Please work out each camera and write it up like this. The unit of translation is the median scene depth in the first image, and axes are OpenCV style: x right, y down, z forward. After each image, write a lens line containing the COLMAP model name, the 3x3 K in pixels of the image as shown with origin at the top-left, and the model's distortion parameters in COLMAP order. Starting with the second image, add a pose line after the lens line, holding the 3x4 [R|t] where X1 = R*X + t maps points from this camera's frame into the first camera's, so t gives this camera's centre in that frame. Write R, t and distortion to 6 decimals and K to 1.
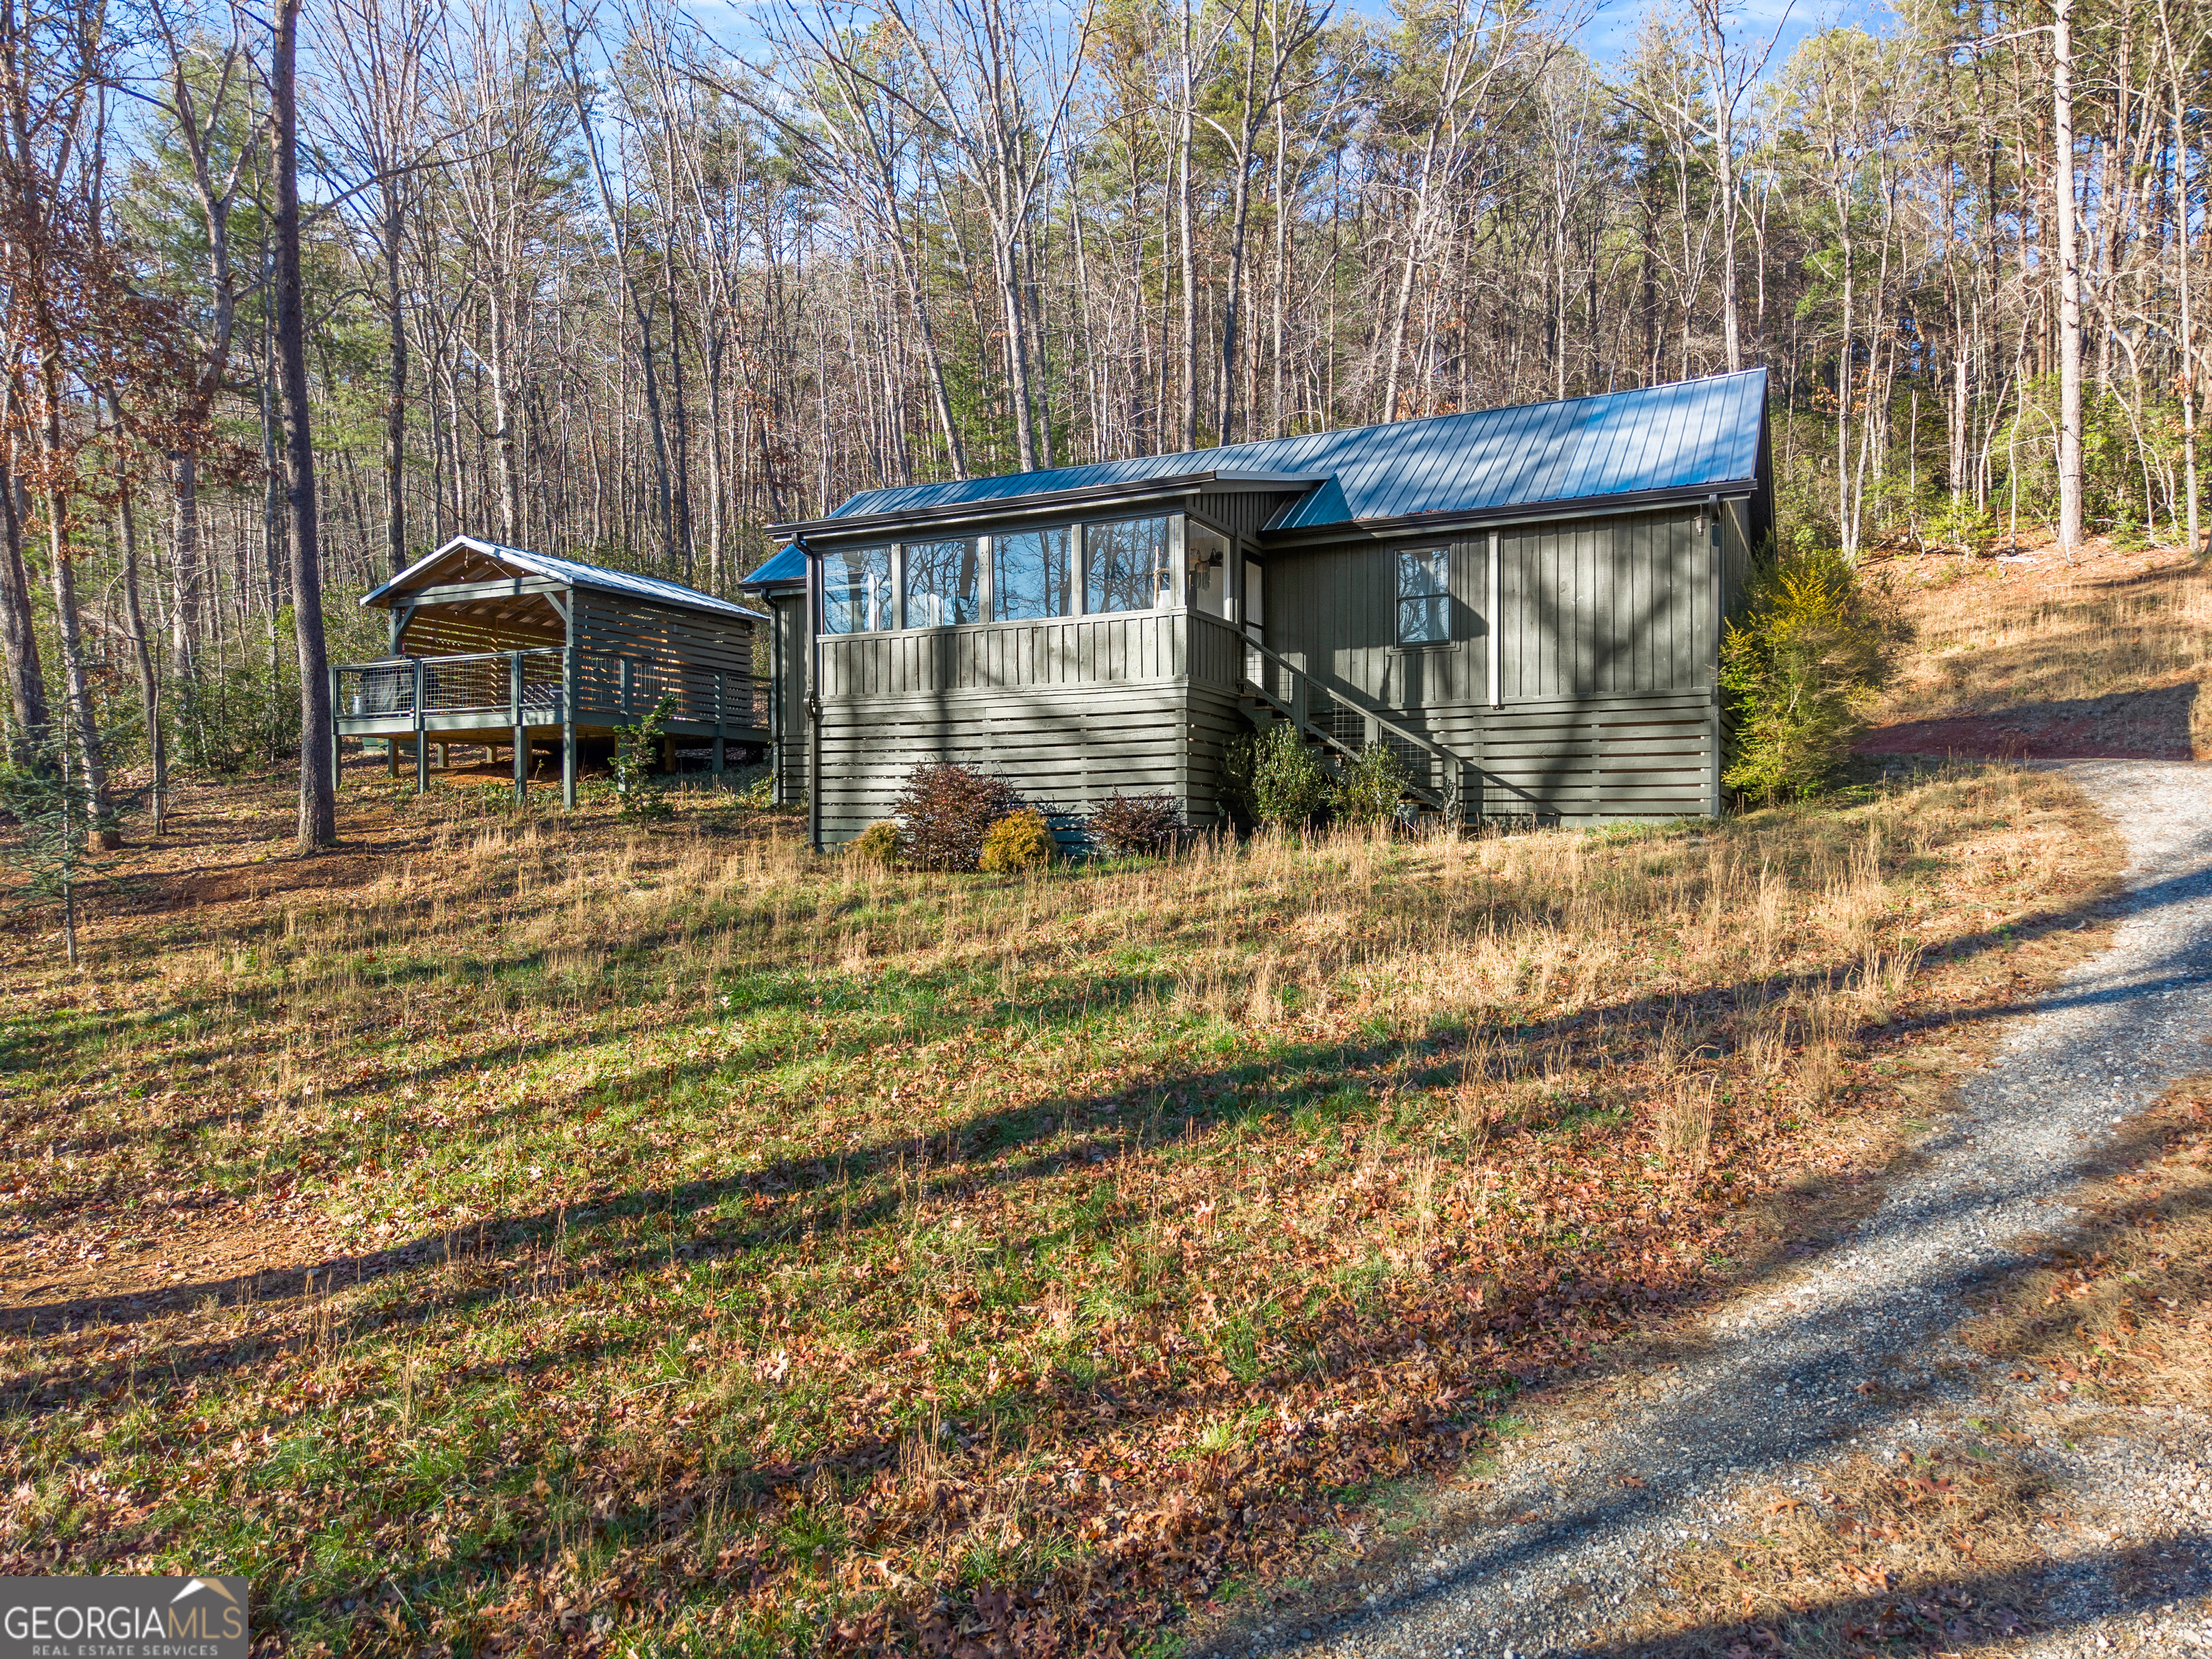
lens RADIAL K [[1492.7, 0, 1107.1], [0, 1492.7, 834.0], [0, 0, 1]] dist [0.020199, -0.015746]
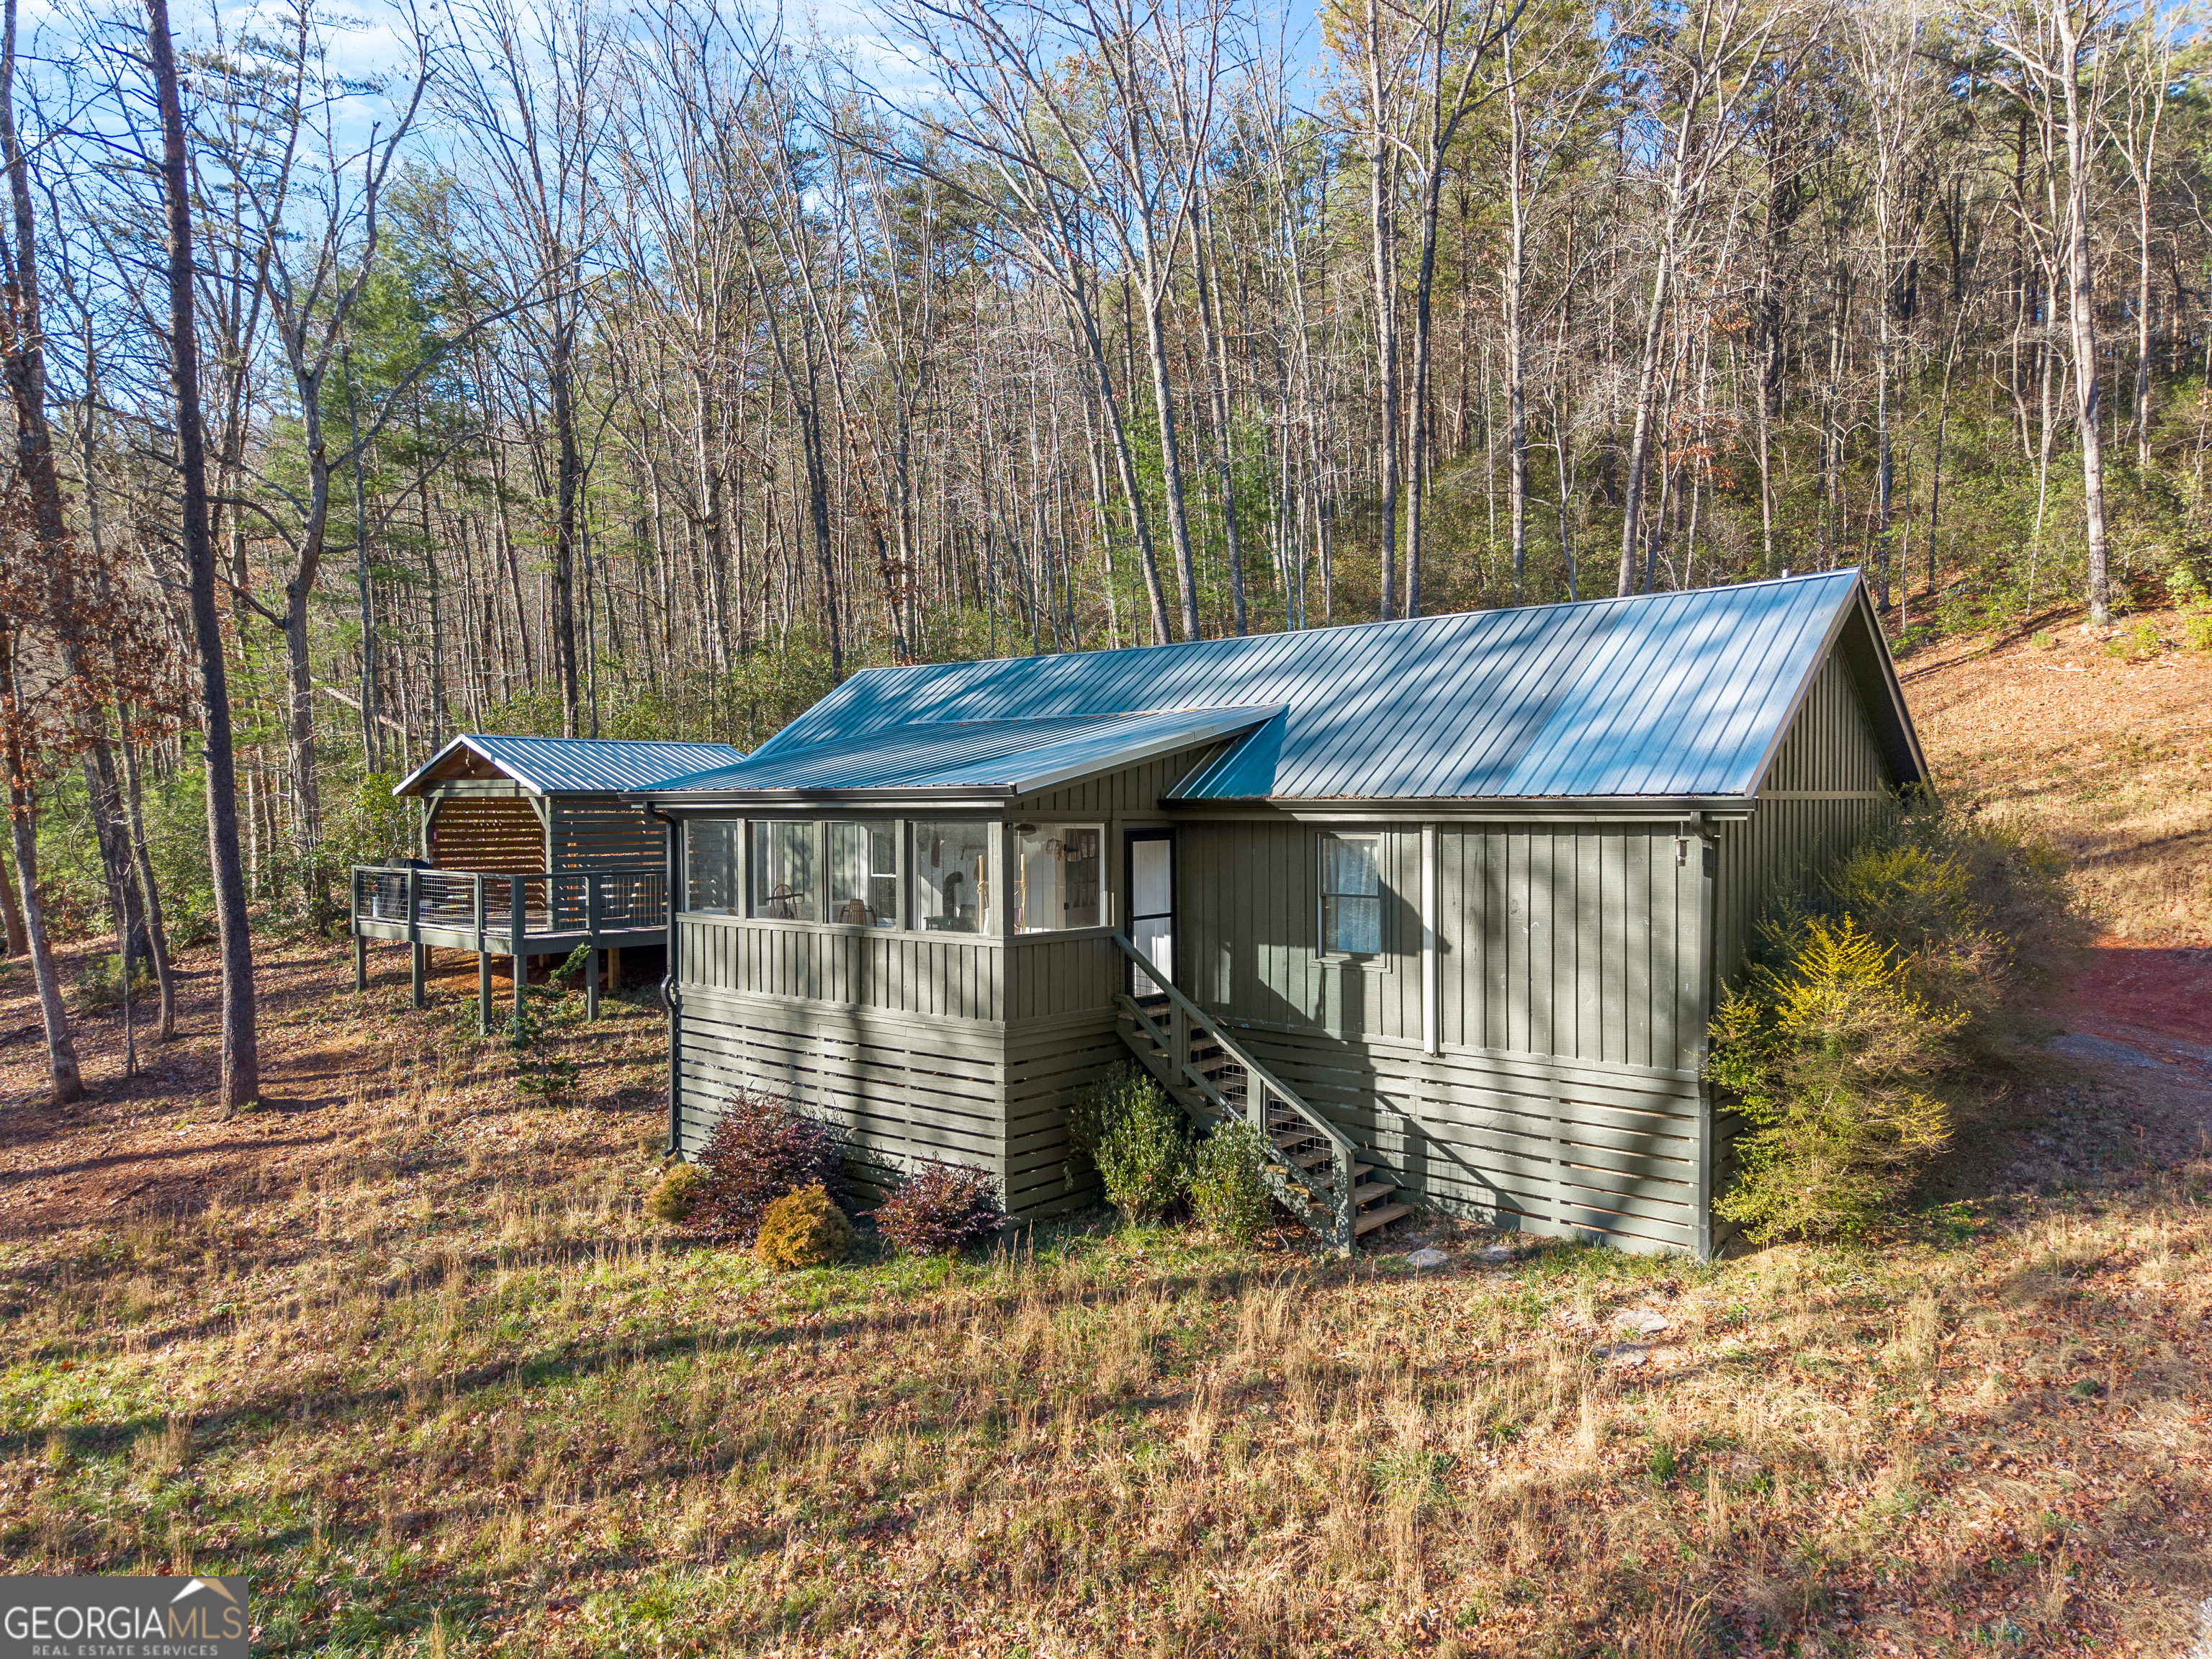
lens RADIAL K [[1492.7, 0, 1100.6], [0, 1492.7, 838.0], [0, 0, 1]] dist [0.020199, -0.015746]
pose [[0.968290, 0.005034, -0.249777, 0.282674], [0.001953, 0.999614, 0.027716, -0.213723], [0.249820, -0.027325, 0.967907, 0.227138]]
